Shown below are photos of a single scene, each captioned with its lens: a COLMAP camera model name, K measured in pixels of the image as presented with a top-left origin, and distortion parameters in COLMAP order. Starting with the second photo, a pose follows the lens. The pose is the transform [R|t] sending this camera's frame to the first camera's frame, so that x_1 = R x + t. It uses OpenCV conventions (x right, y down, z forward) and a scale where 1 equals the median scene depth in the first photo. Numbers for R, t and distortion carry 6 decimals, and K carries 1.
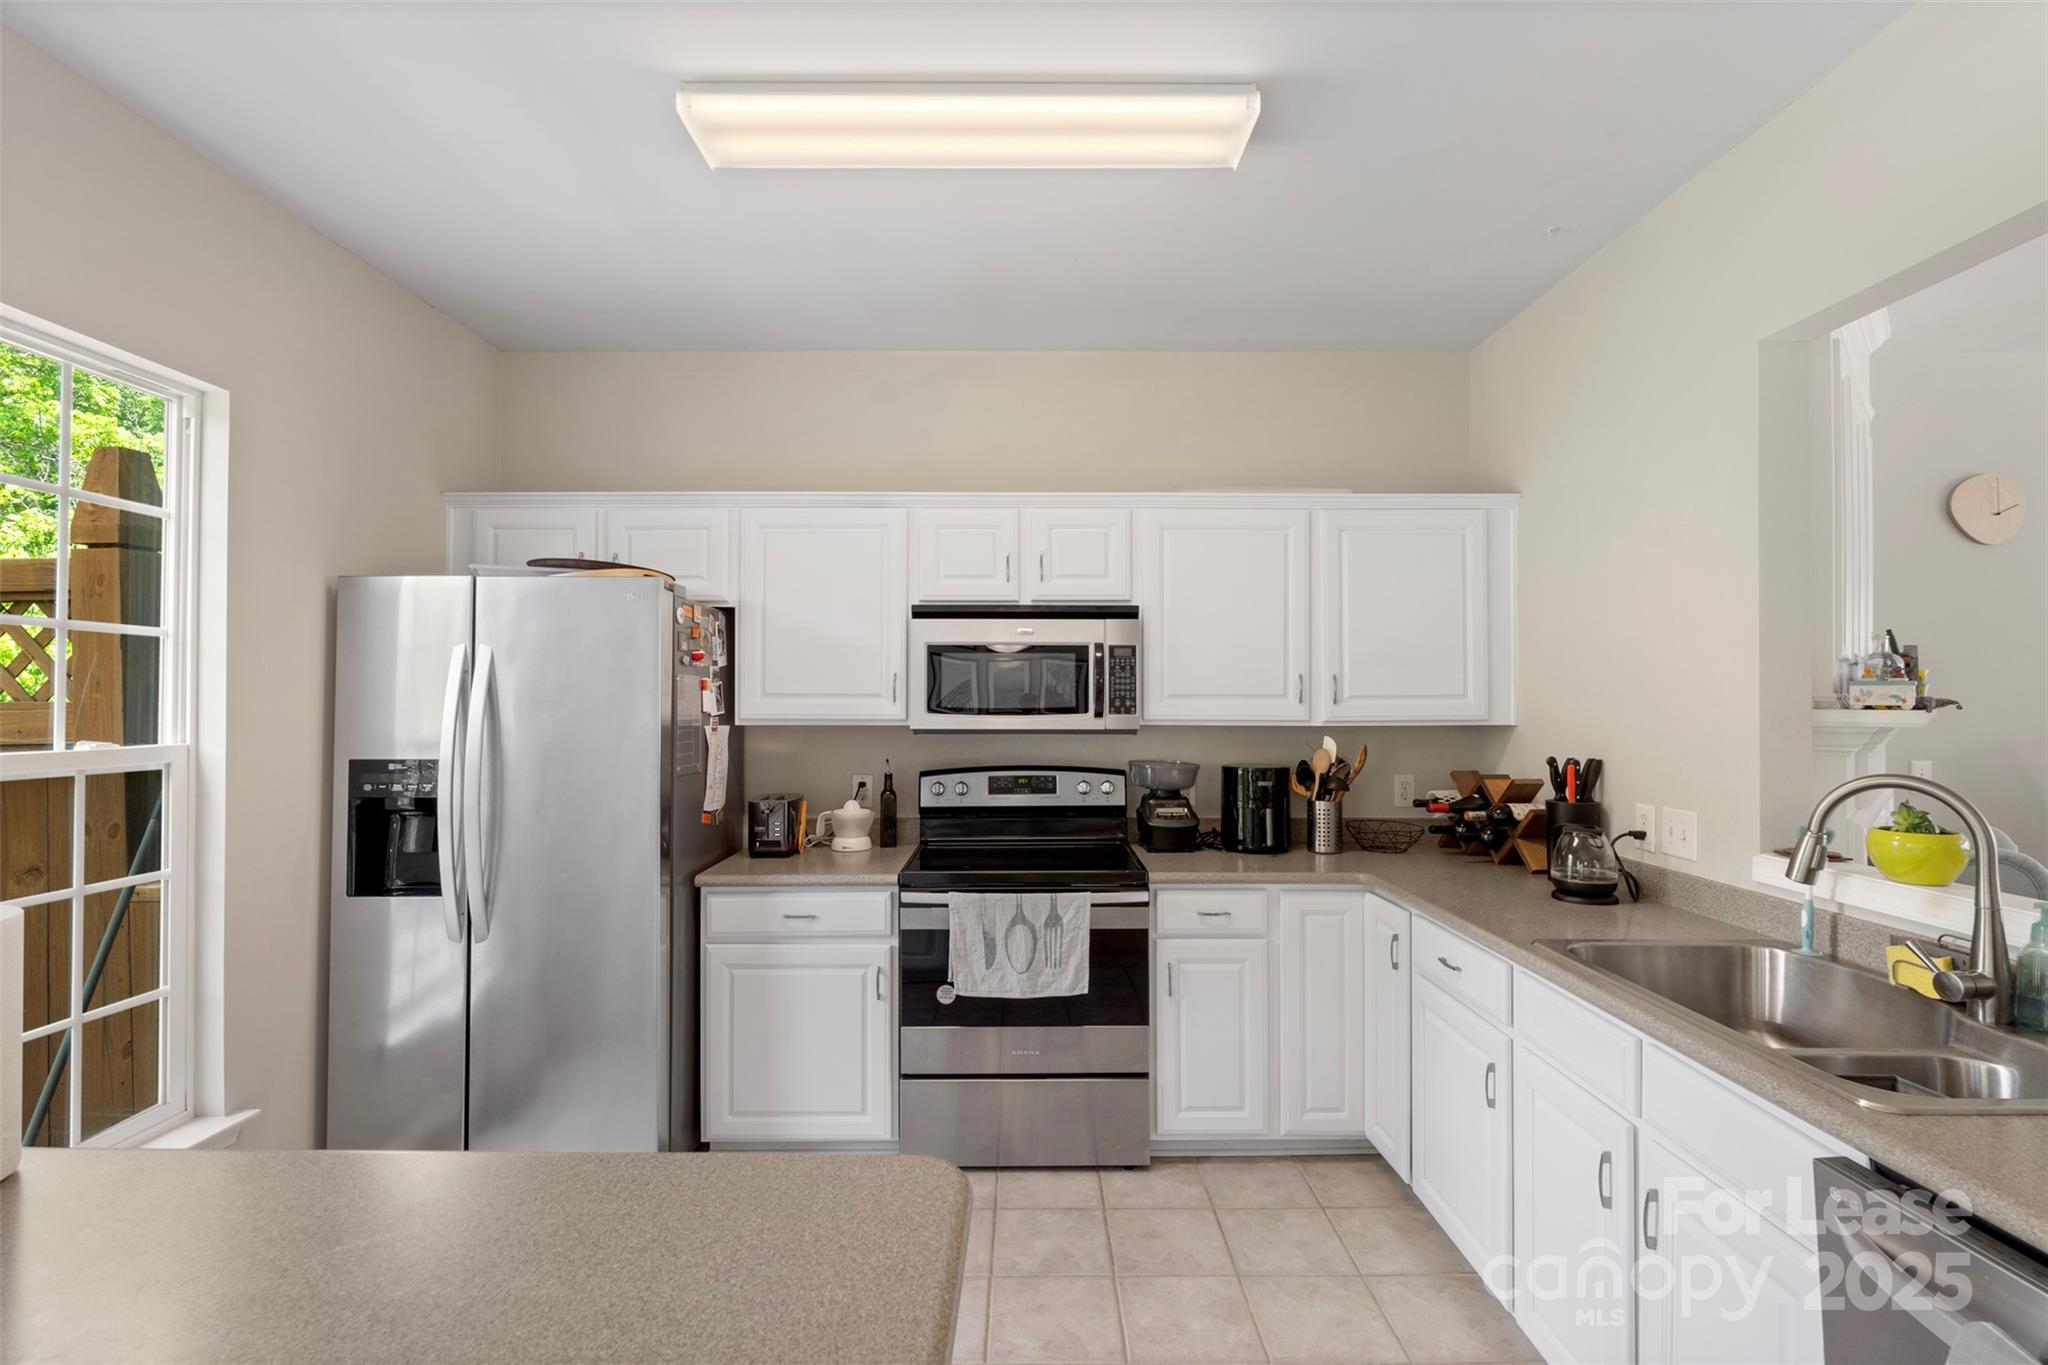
lens RADIAL K [[922.4, 0, 1025.1], [0, 922.4, 682.2], [0, 0, 1]] dist [-0.002085, 0.000287]
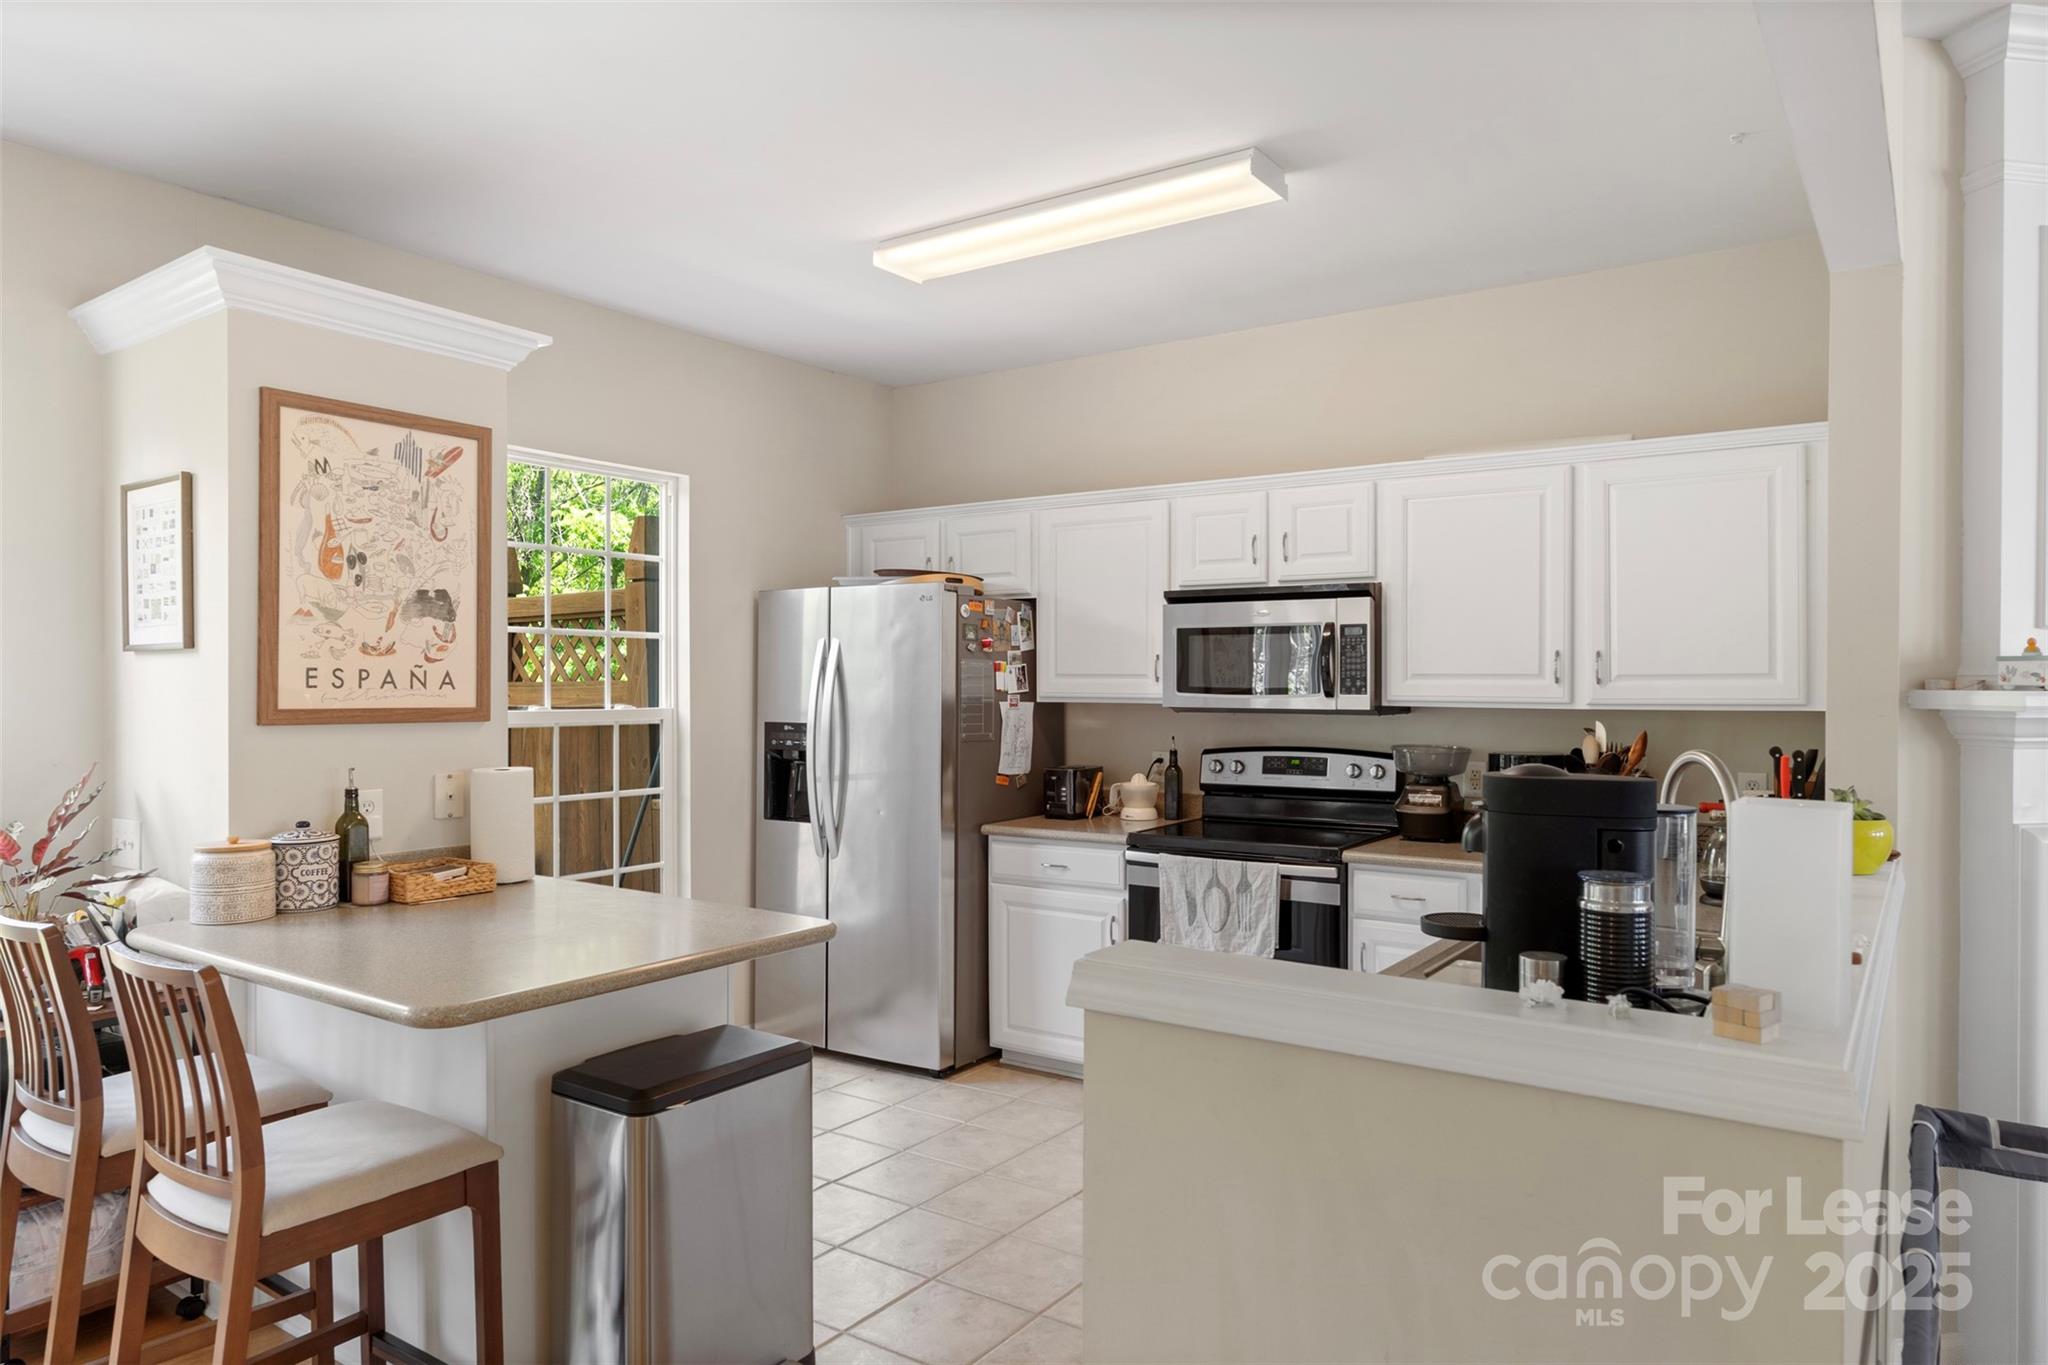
lens RADIAL K [[1293.0, 0, 1029.7], [0, 1293.0, 687.7], [0, 0, 1]] dist [-0.002026, -0.000759]
pose [[0.822356, 0.003458, -0.568963, 0.628407], [0.009444, 0.999761, 0.019726, -0.002836], [0.568895, -0.021595, 0.822127, -0.338596]]
